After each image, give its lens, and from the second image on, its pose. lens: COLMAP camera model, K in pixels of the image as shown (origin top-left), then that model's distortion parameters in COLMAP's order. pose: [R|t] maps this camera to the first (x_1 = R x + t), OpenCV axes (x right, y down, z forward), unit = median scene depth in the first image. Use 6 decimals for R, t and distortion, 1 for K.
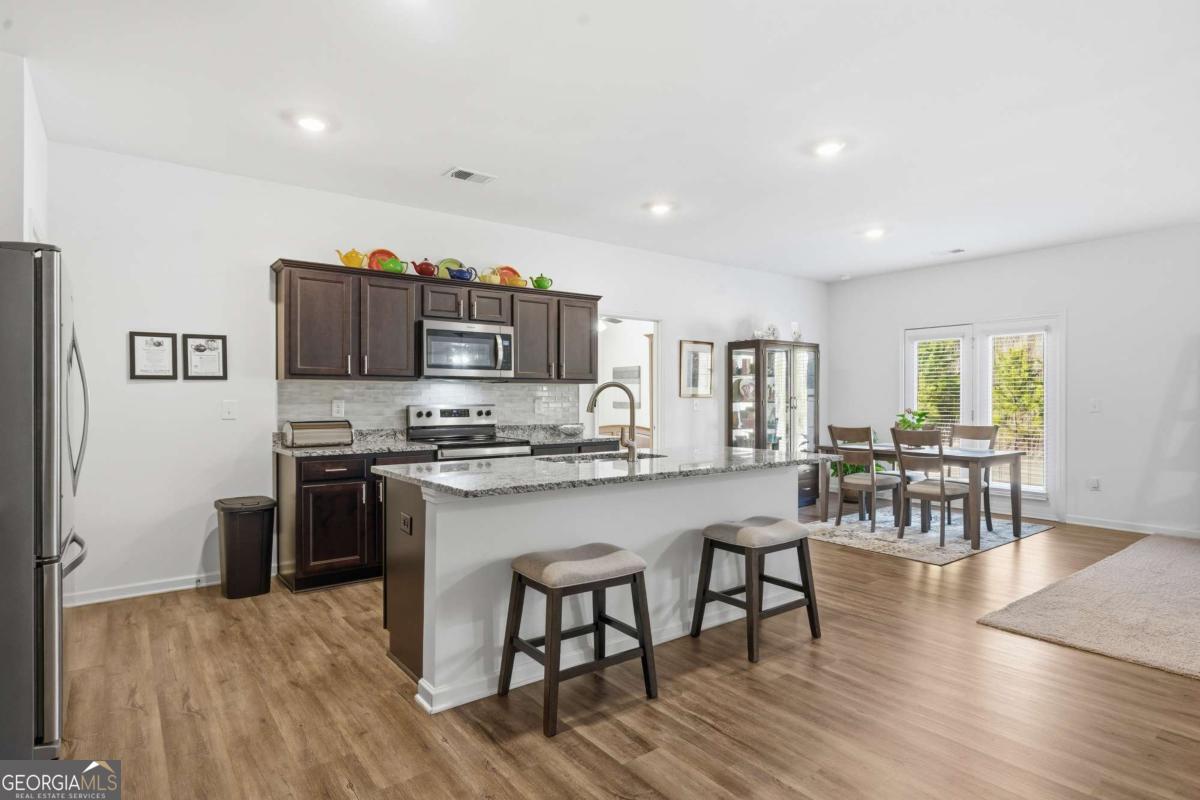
lens RADIAL K [[632.6, 0, 599.4], [0, 632.6, 396.3], [0, 0, 1]] dist [-0.006887, -0.000689]
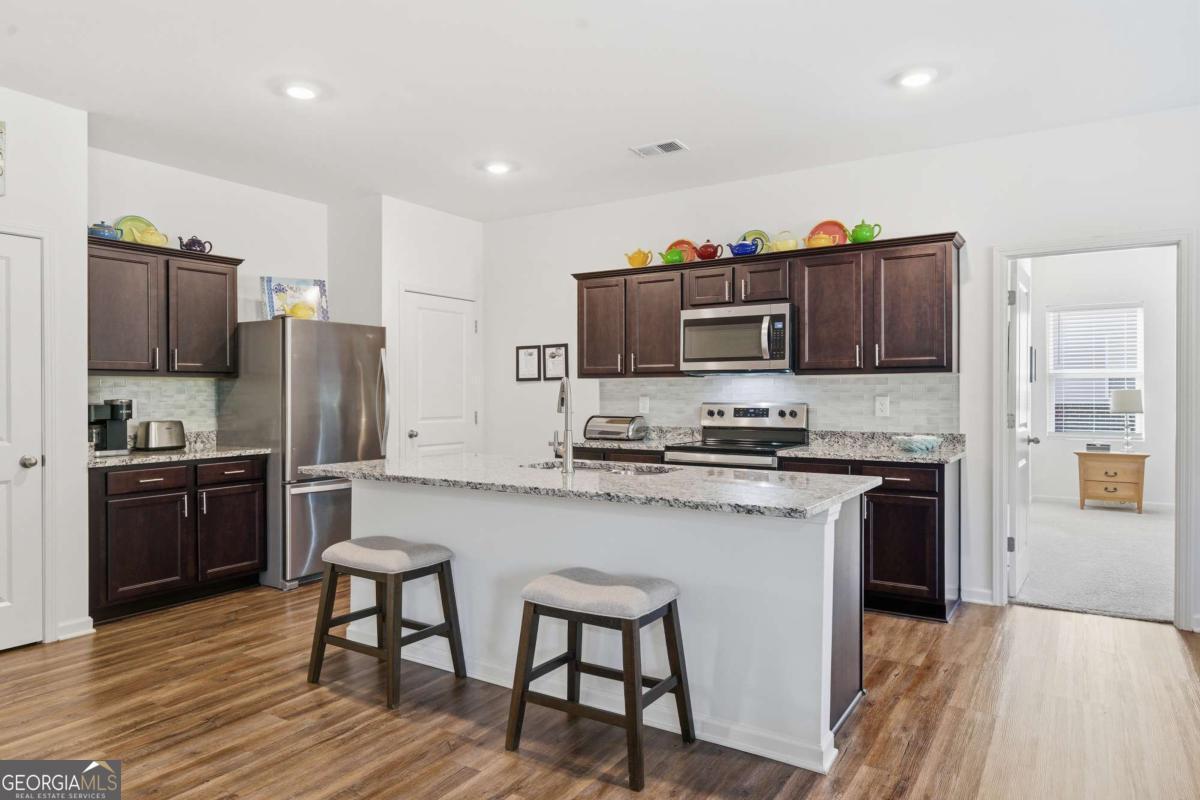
lens RADIAL K [[746.8, 0, 593.9], [0, 746.8, 400.1], [0, 0, 1]] dist [-0.001602, -0.004208]
pose [[0.353319, 0.006172, -0.935483, 0.696429], [0.004994, 0.999952, 0.008483, 0.000338], [0.935490, -0.007669, 0.353271, 0.494500]]
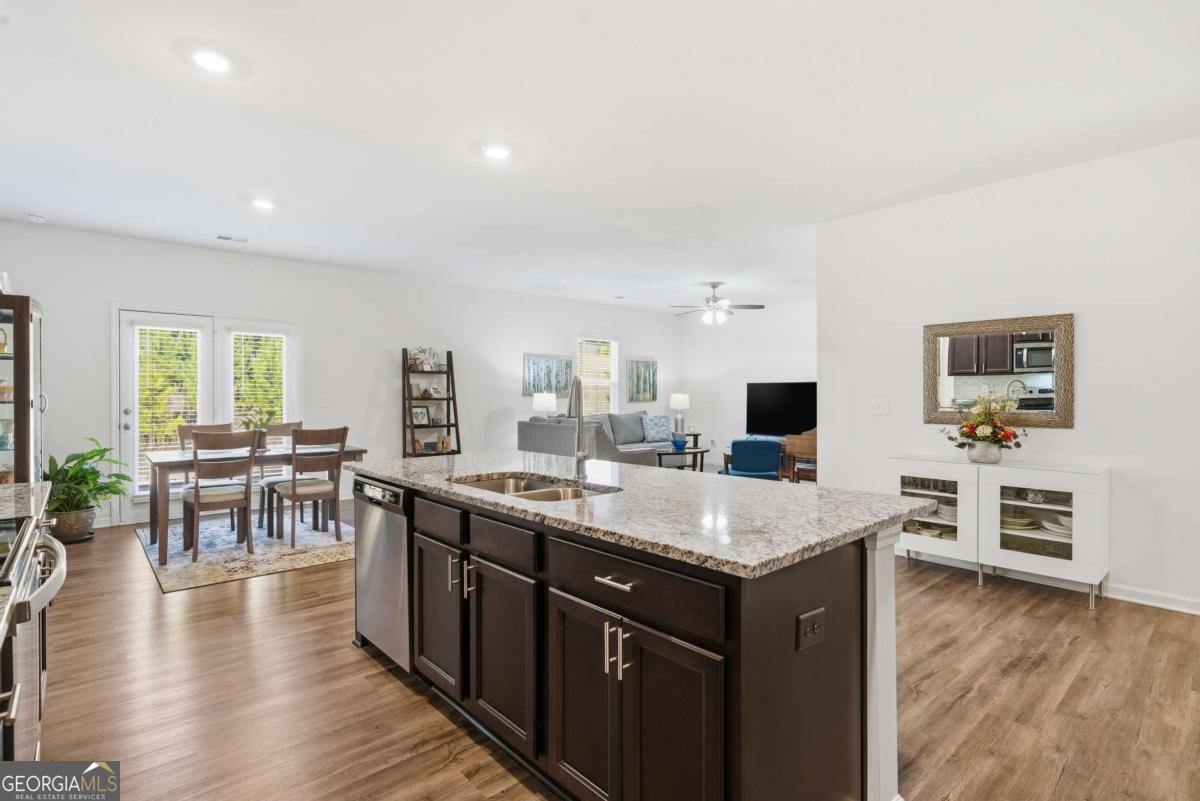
lens RADIAL K [[582.3, 0, 592.0], [0, 582.3, 398.6], [0, 0, 1]] dist [-0.007029, -0.000174]
pose [[-0.081982, -0.004918, 0.996622, -0.477220], [-0.005173, 0.999976, 0.004509, 0.000936], [-0.996620, -0.004786, -0.082005, 0.749925]]
